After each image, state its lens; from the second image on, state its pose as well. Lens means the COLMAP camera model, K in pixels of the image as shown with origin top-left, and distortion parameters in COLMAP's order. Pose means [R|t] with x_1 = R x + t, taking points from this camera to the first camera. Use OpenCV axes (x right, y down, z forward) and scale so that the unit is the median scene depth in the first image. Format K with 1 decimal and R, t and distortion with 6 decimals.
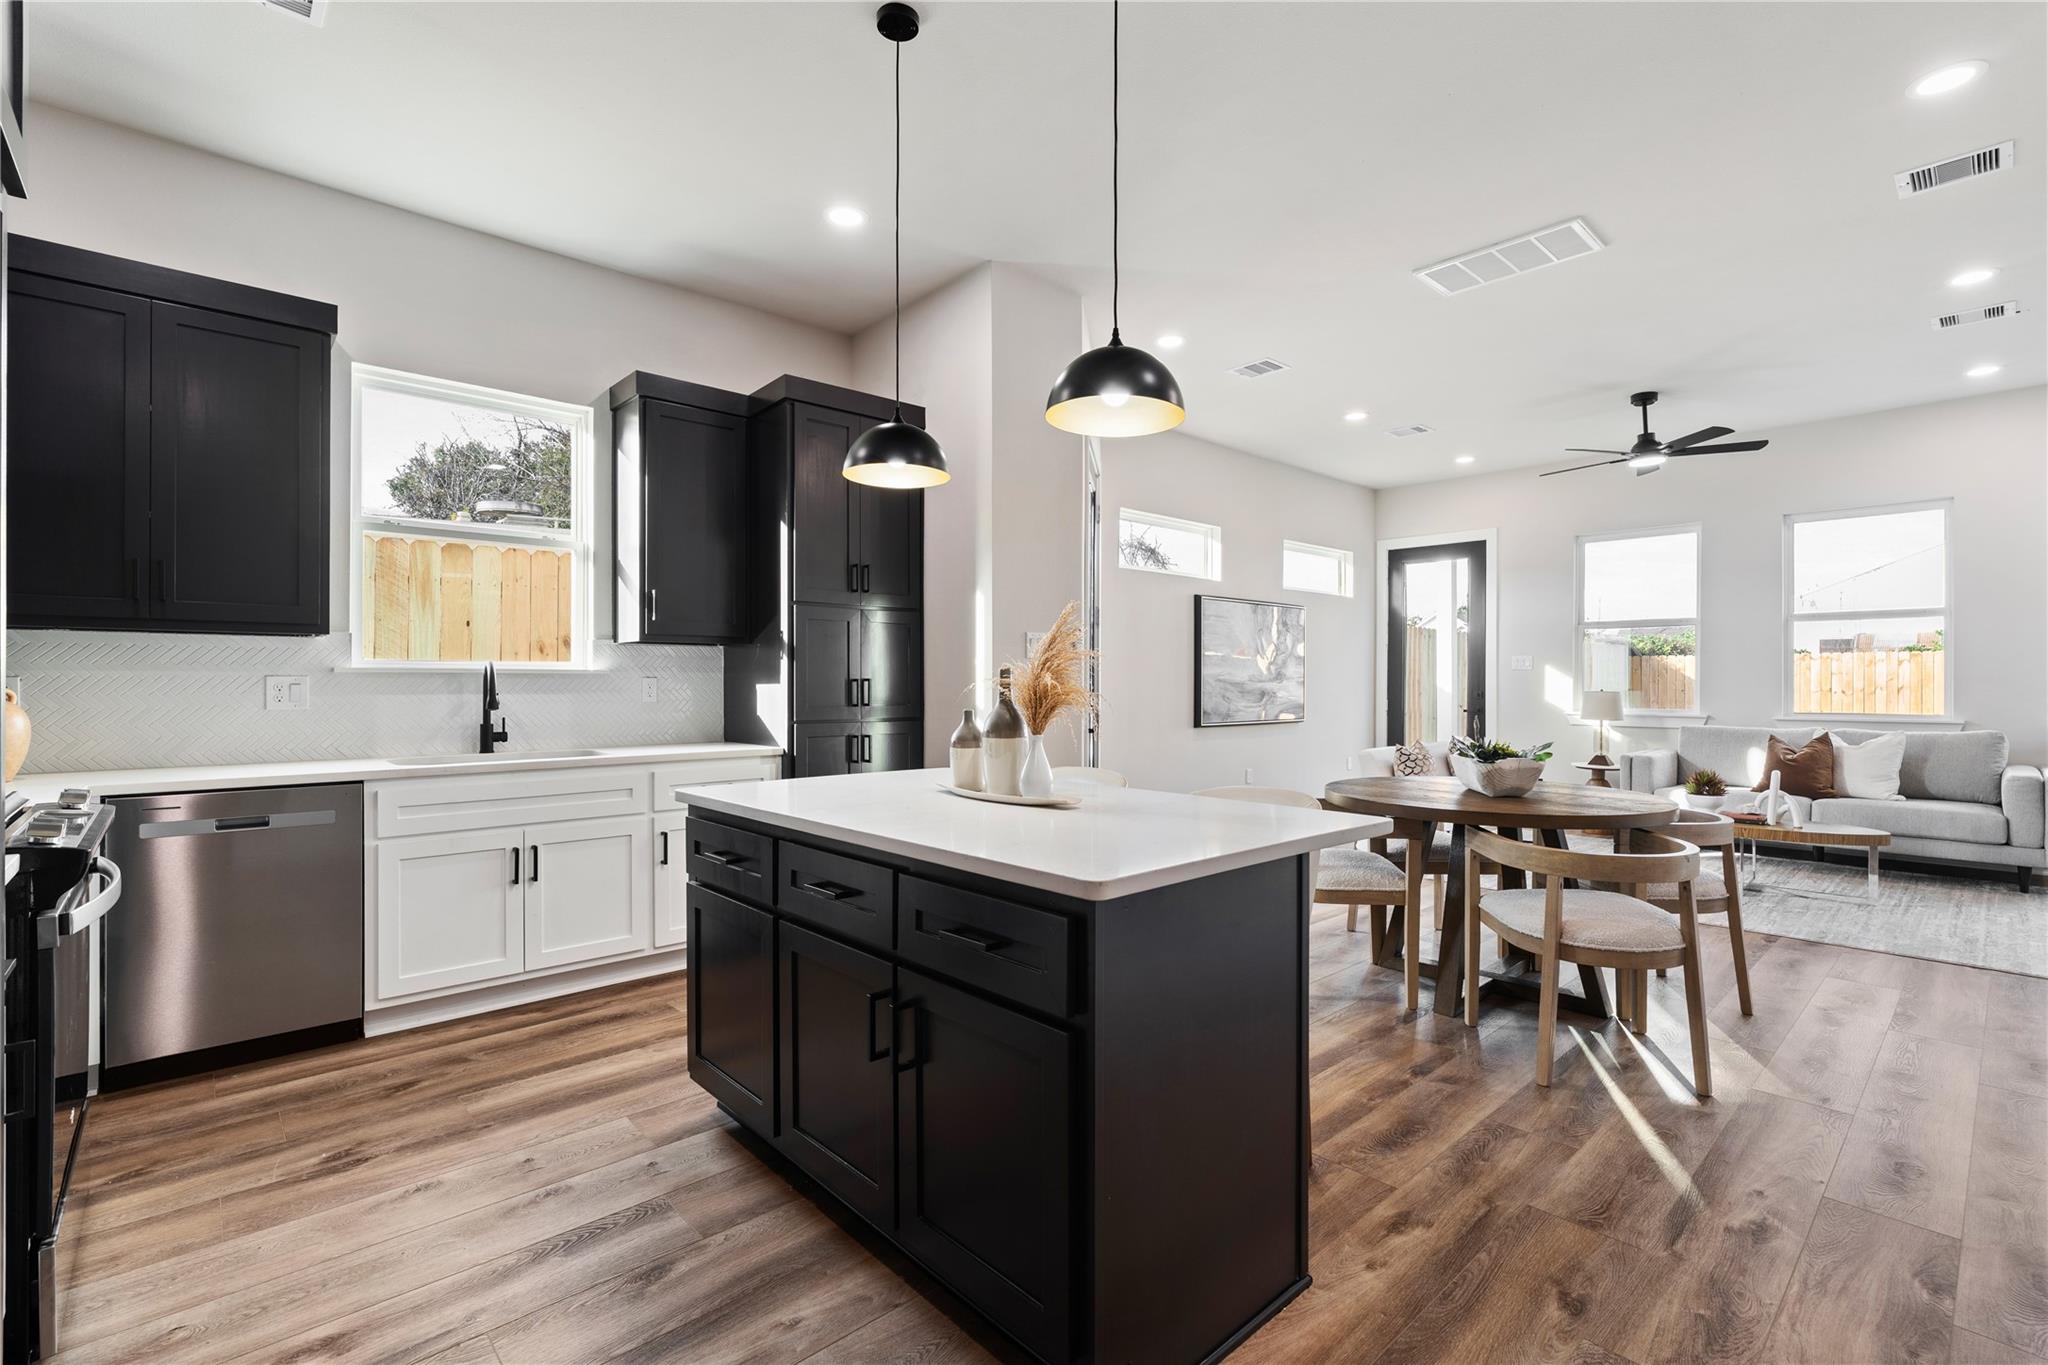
lens RADIAL K [[912.5, 0, 1024.0], [0, 912.5, 682.5], [0, 0, 1]] dist [-0.000067, -0.000204]
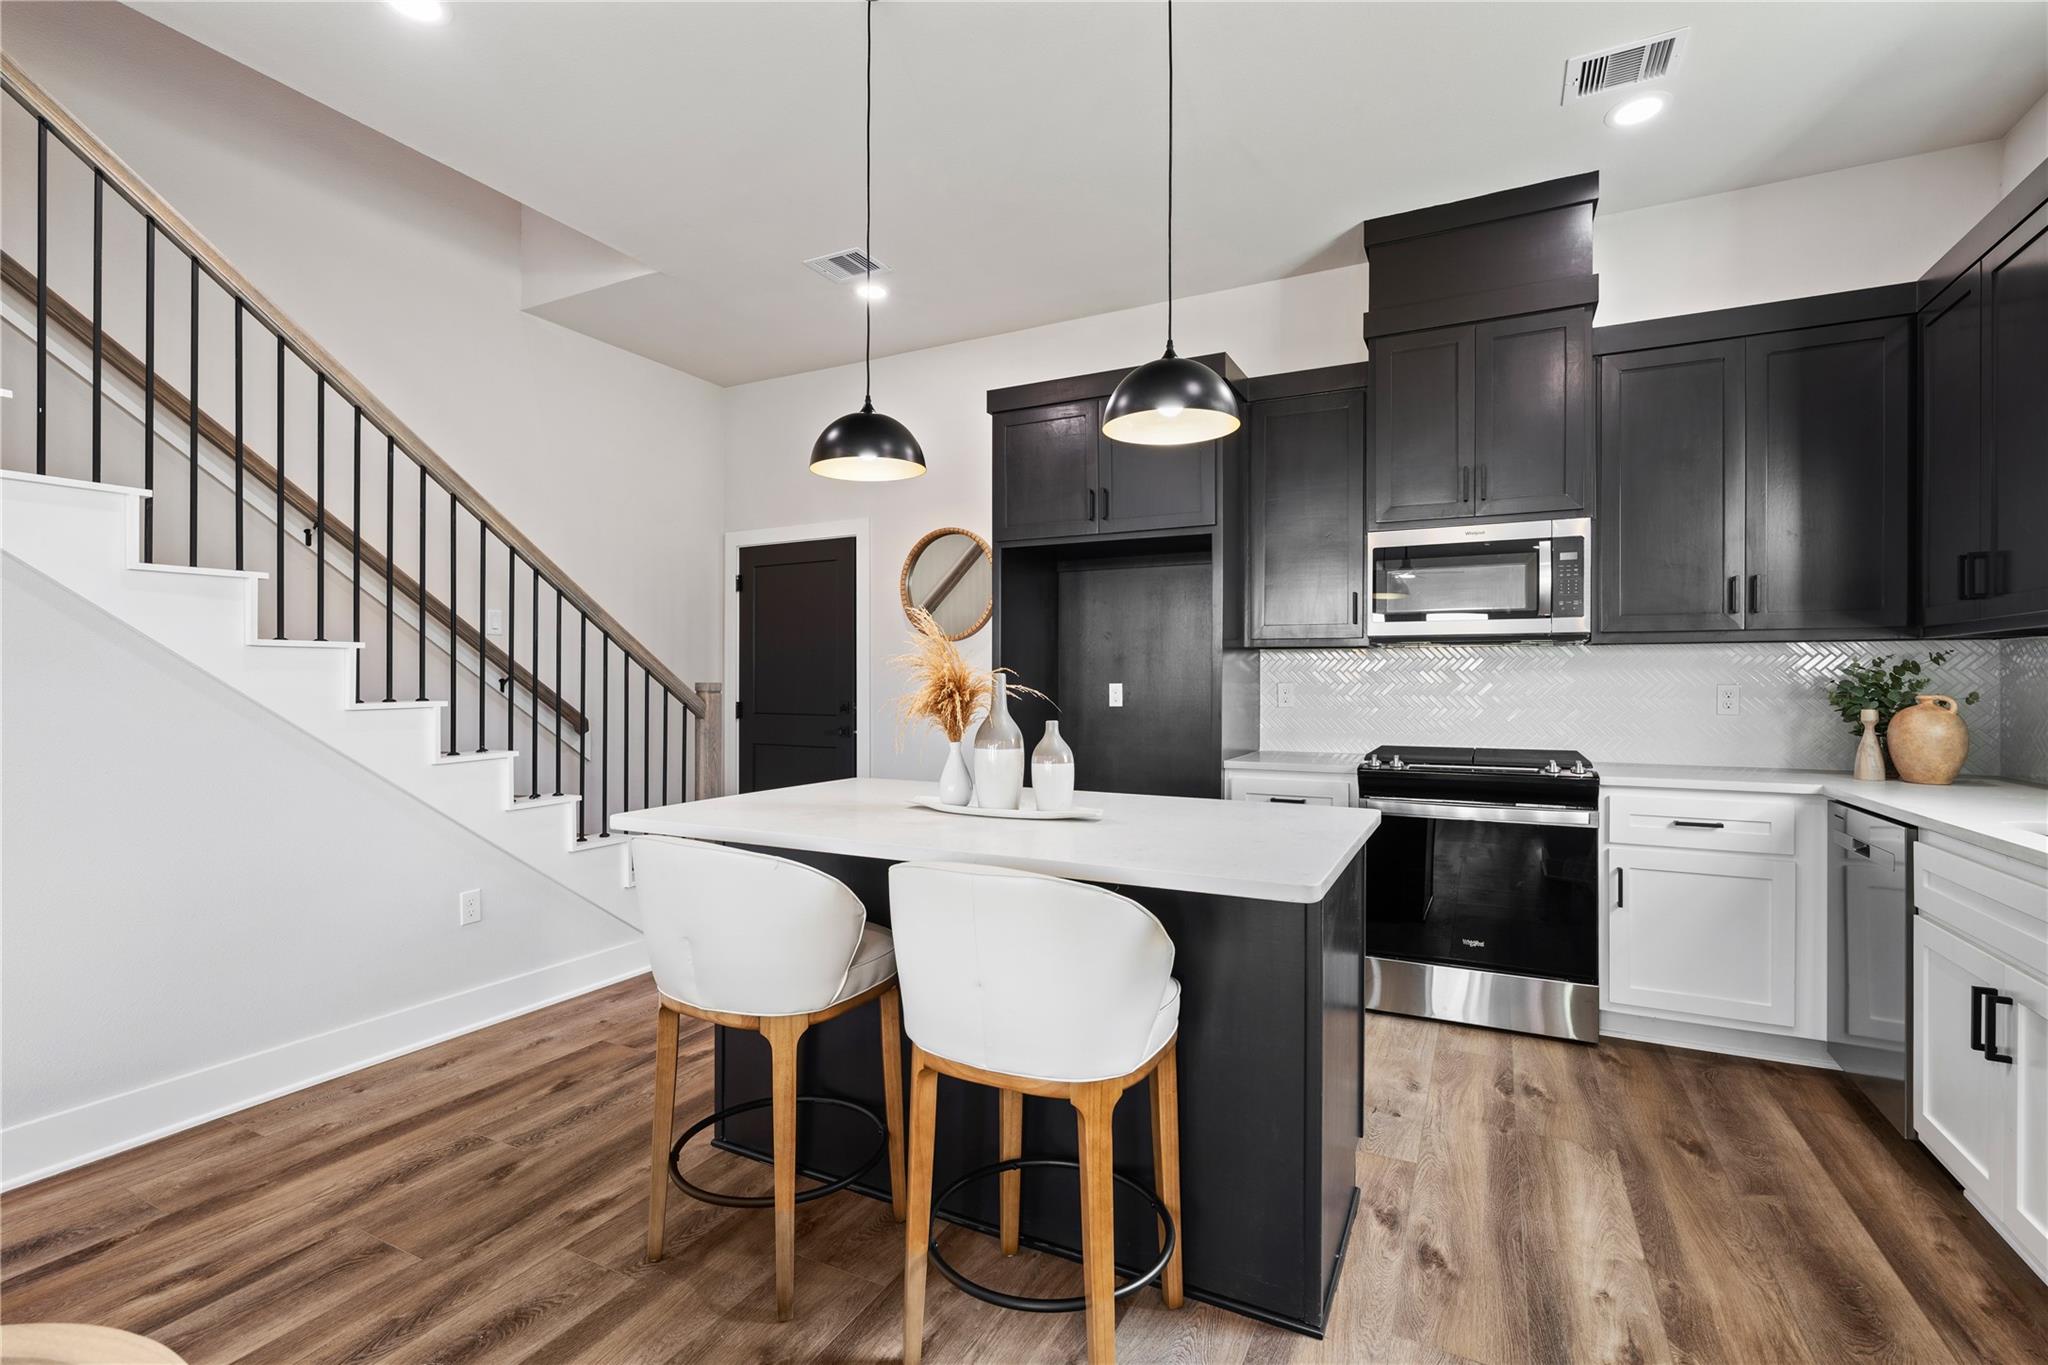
lens RADIAL K [[912.5, 0, 1024.0], [0, 912.5, 682.5], [0, 0, 1]] dist [-0.000067, -0.000204]
pose [[-0.936038, -0.002893, -0.351887, 0.246667], [-0.003486, 0.999993, 0.001050, -0.007473], [0.351881, 0.002210, -0.936042, 1.642934]]
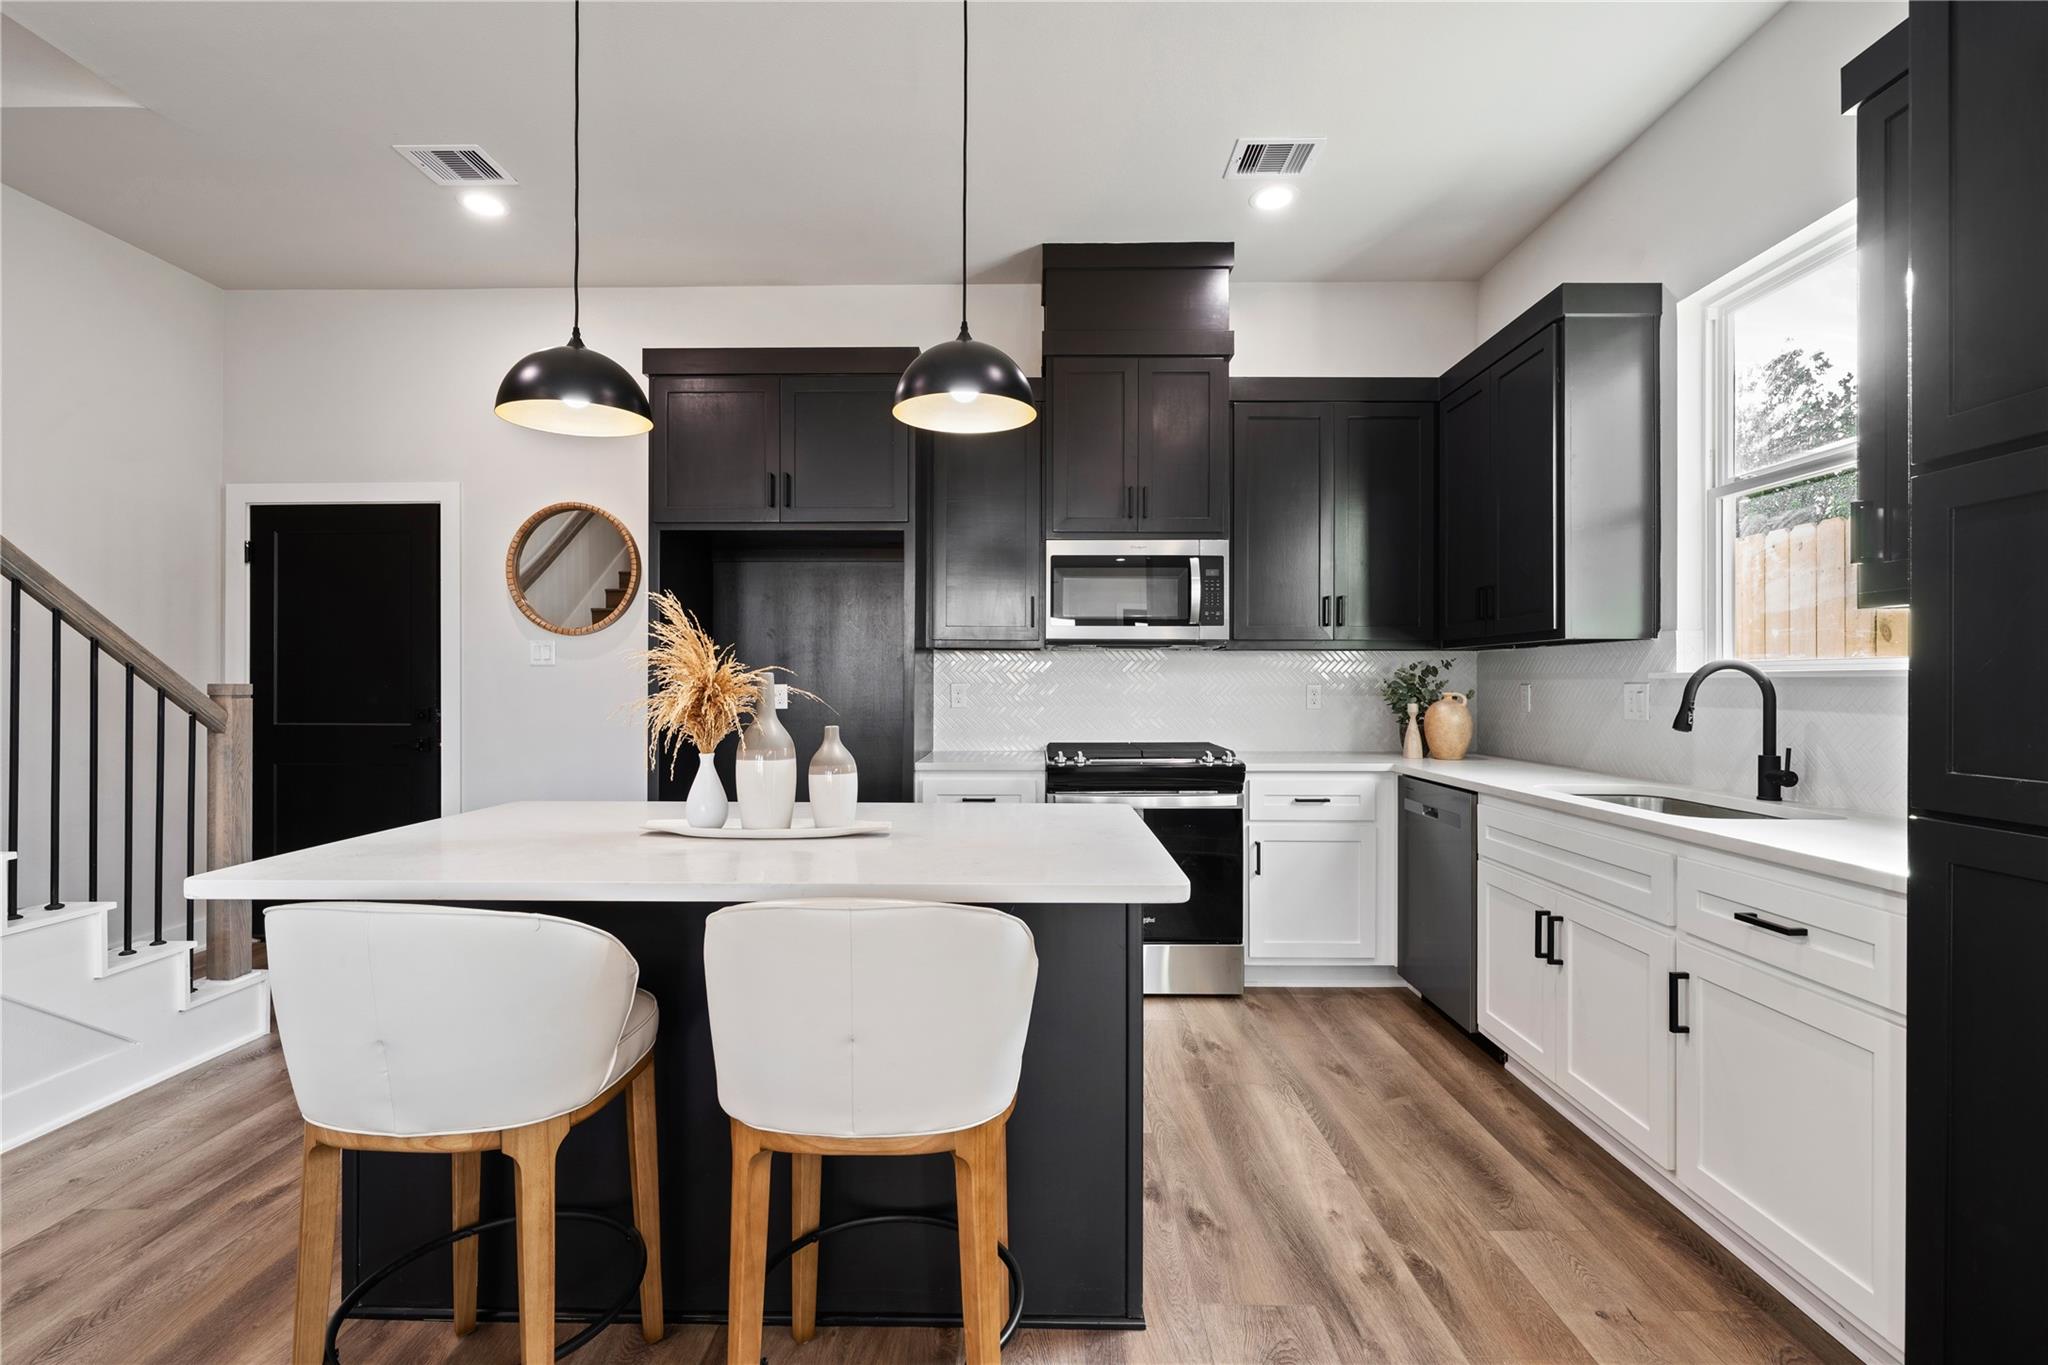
lens RADIAL K [[915.4, 0, 1019.3], [0, 915.4, 681.2], [0, 0, 1]] dist [-0.002497, 0.000262]
pose [[-0.685445, -0.003665, -0.728115, 0.362668], [-0.002572, 0.999993, -0.002613, -0.006855], [0.728120, 0.000082, -0.685450, 1.499586]]
